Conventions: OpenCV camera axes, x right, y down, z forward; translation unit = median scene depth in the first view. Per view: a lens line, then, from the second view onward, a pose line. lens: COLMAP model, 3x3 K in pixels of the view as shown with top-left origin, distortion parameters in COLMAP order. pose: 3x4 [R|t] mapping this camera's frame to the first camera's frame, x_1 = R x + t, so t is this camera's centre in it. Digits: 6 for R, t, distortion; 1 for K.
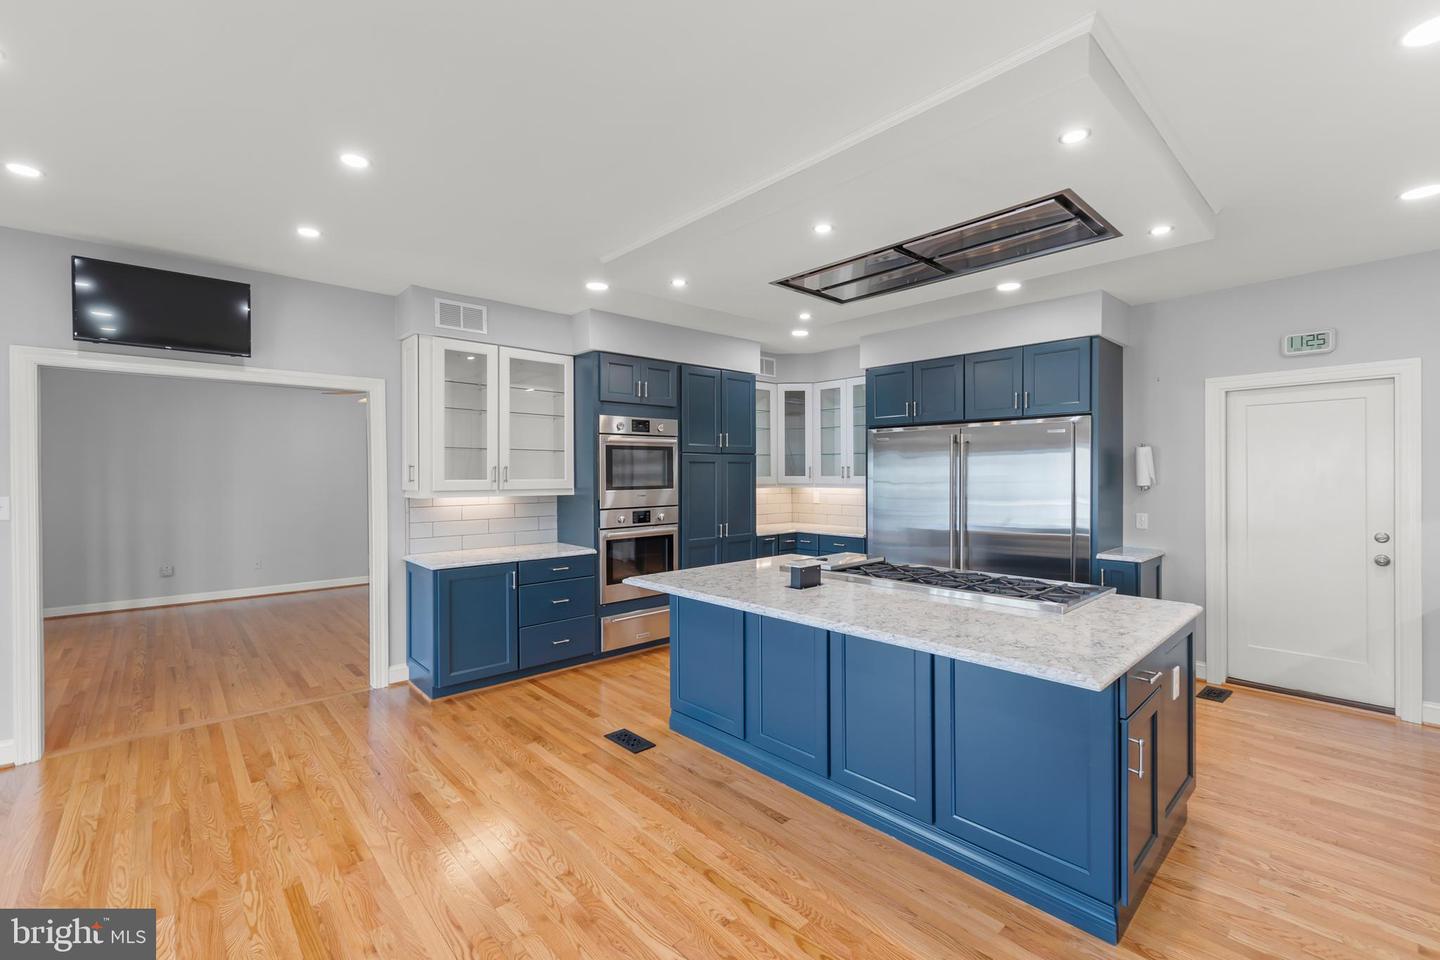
lens RADIAL K [[608.3, 0, 731.4], [0, 608.3, 484.3], [0, 0, 1]] dist [0.000235, -0.000397]
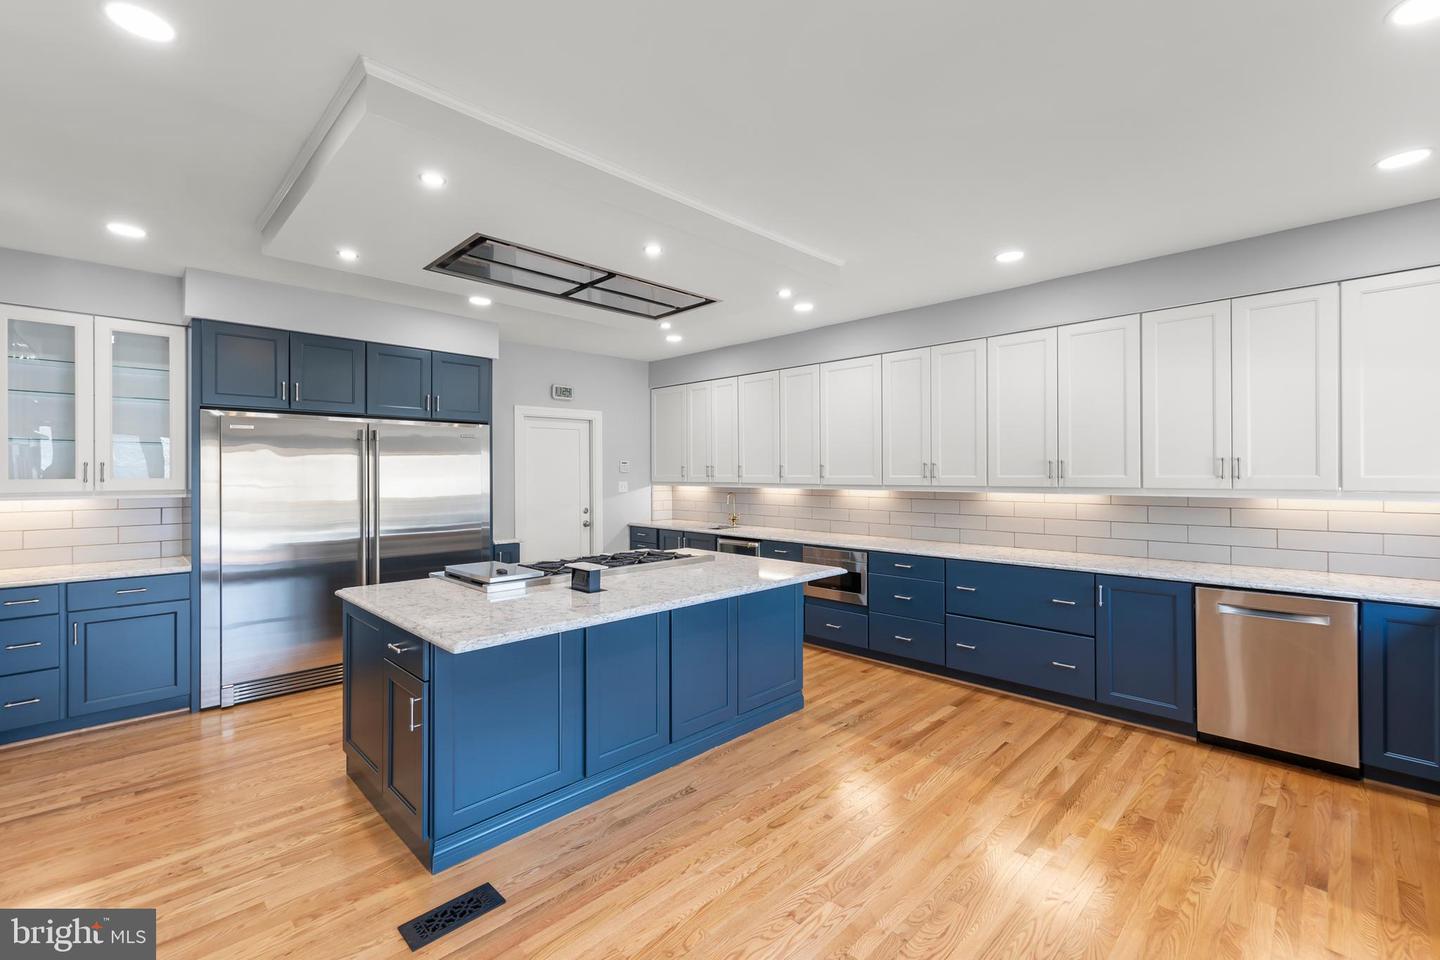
lens RADIAL K [[608.3, 0, 715.0], [0, 608.3, 482.9], [0, 0, 1]] dist [0.000235, -0.000397]
pose [[-0.018492, -0.013645, 0.999736, -0.685744], [0.020773, 0.999686, 0.014028, -0.009525], [-0.999613, 0.021027, -0.018203, 0.660705]]
